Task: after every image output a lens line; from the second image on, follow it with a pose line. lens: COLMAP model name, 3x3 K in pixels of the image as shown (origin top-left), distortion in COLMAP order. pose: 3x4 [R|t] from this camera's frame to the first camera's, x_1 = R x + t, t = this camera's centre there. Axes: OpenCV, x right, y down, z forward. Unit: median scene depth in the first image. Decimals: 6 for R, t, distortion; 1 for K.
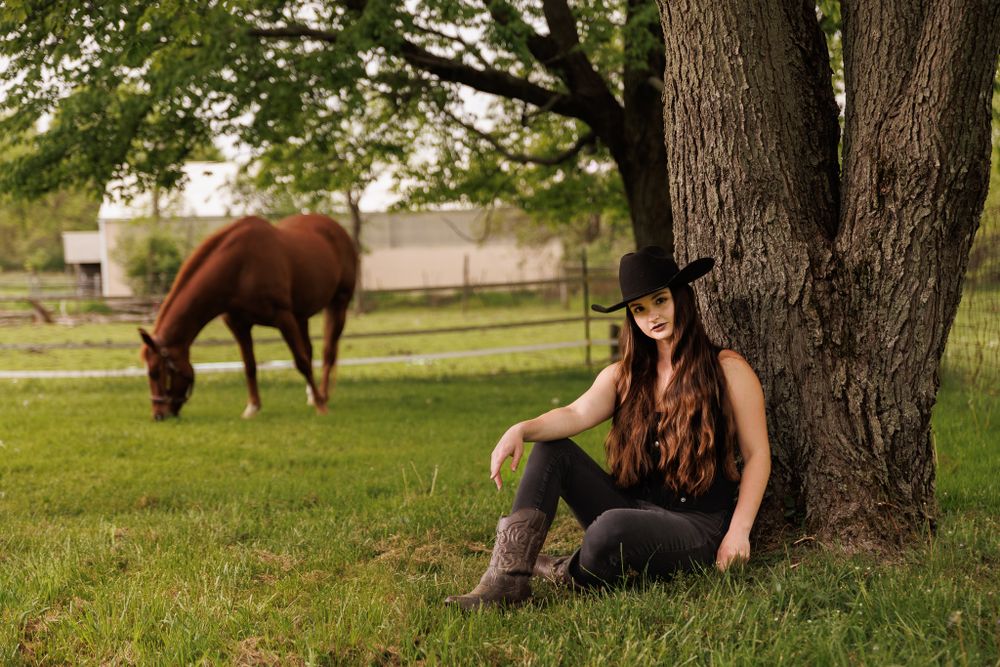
lens RADIAL K [[1660.3, 0, 500.0], [0, 1660.3, 333.5], [0, 0, 1]] dist [-0.002795, -0.074454]
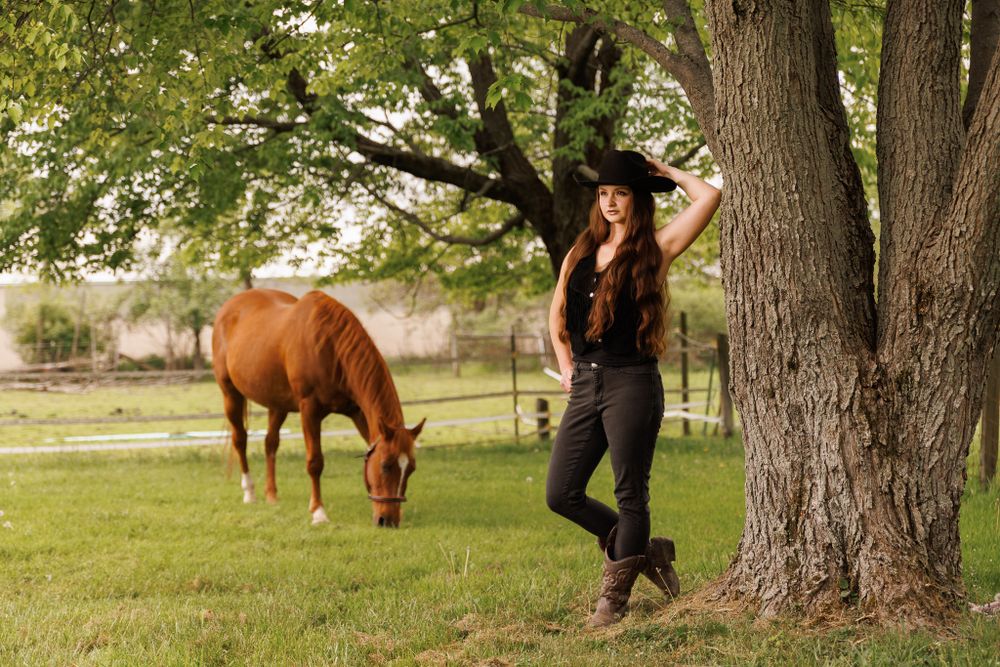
lens RADIAL K [[1630.4, 0, 500.0], [0, 1630.4, 333.5], [0, 0, 1]] dist [0.015984, -0.283566]
pose [[0.997031, -0.000142, 0.077005, -0.144706], [0.003109, 0.999257, -0.038418, -0.027358], [-0.076942, 0.038544, 0.996290, -0.099067]]
